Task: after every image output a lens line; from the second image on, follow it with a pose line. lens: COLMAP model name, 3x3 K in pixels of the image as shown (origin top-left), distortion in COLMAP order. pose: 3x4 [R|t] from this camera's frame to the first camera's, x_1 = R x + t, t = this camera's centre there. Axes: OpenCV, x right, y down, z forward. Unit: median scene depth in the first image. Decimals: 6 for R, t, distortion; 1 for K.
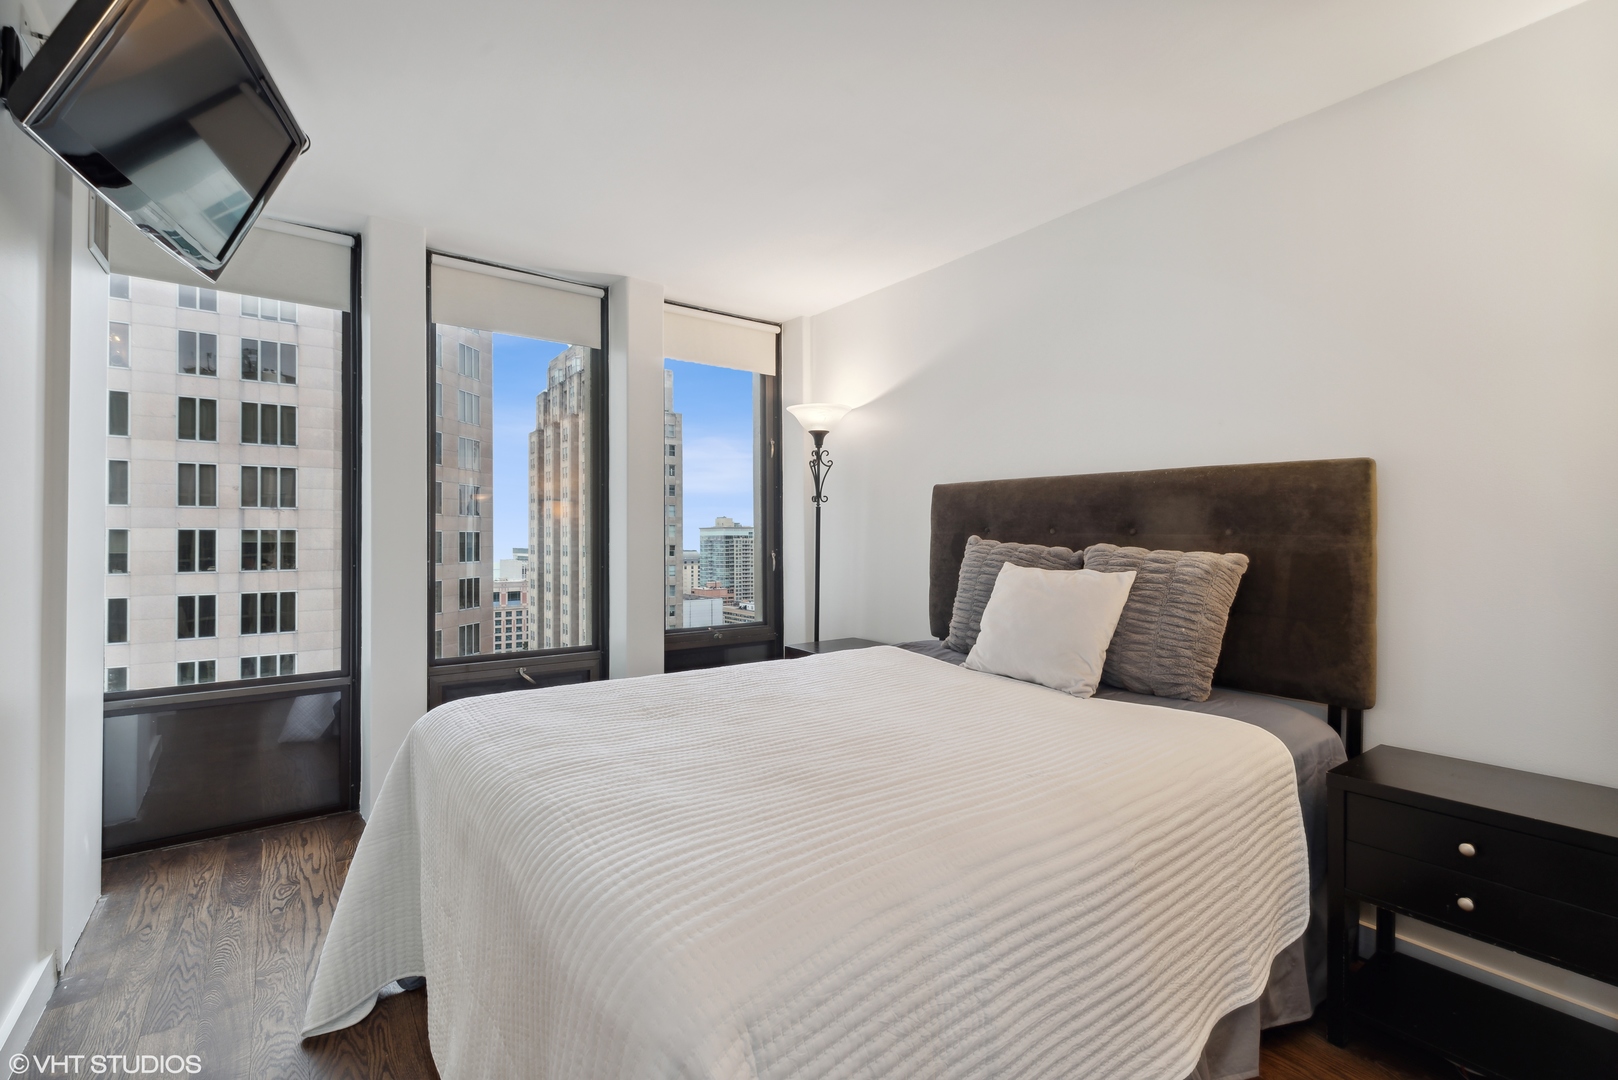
lens RADIAL K [[685.6, 0, 867.0], [0, 685.6, 540.4], [0, 0, 1]] dist [0.000103, -0.000788]
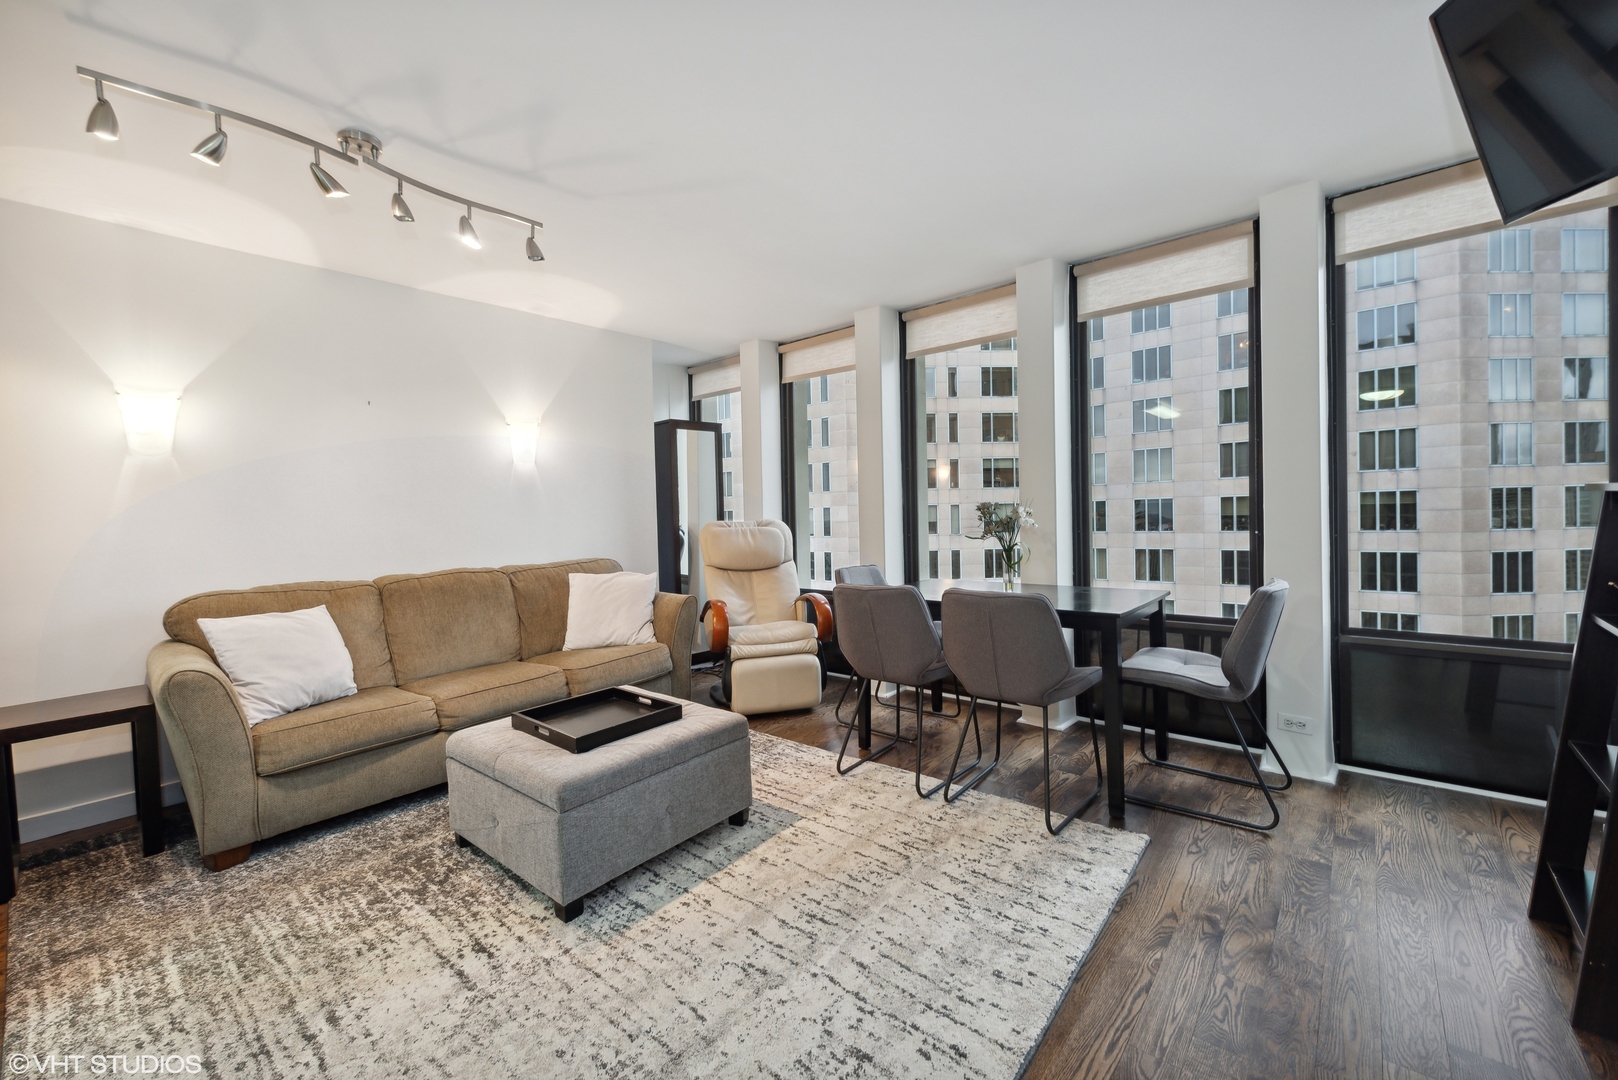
lens RADIAL K [[659.8, 0, 799.7], [0, 659.8, 527.7], [0, 0, 1]] dist [0.004997, -0.003156]
pose [[0.185762, 0.015791, -0.982468, -0.062678], [0.020448, 0.999592, 0.019933, 0.001408], [0.982382, -0.023793, 0.185363, -0.051095]]
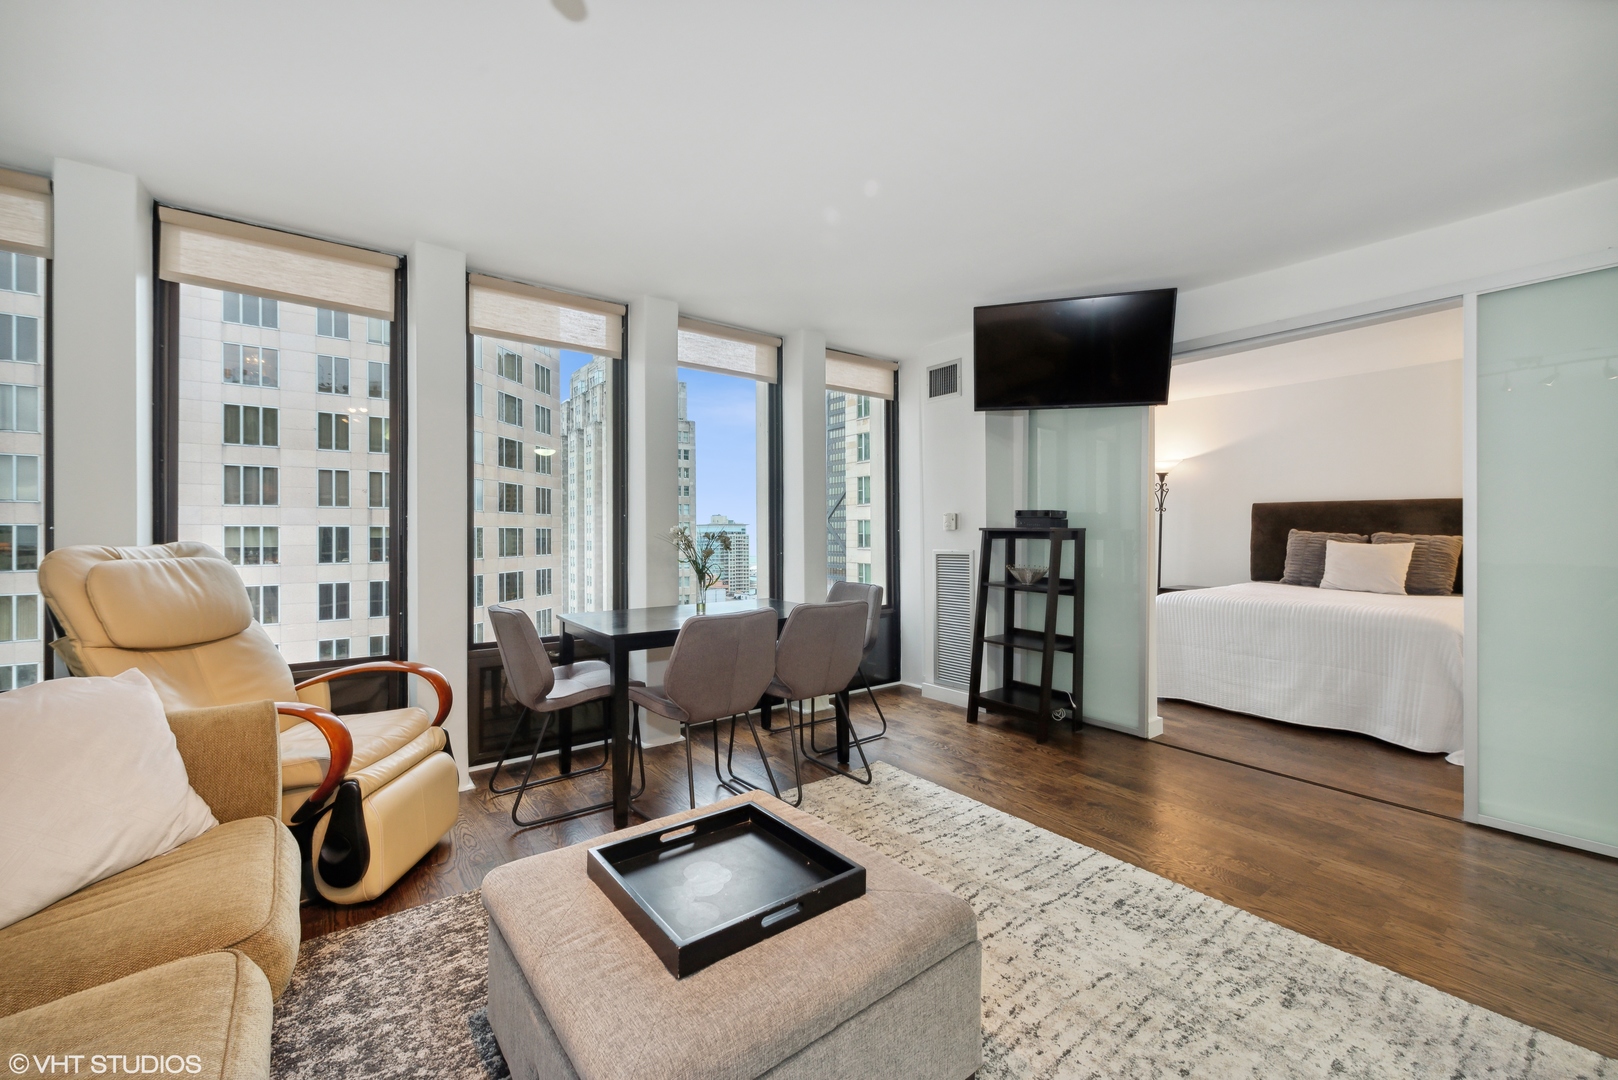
lens RADIAL K [[659.8, 0, 816.3], [0, 659.8, 539.5], [0, 0, 1]] dist [0.004997, -0.003156]
pose [[0.999965, -0.000837, 0.008359, -0.147623], [0.000799, 0.999990, 0.004463, 0.001734], [-0.008363, -0.004456, 0.999955, -0.113368]]
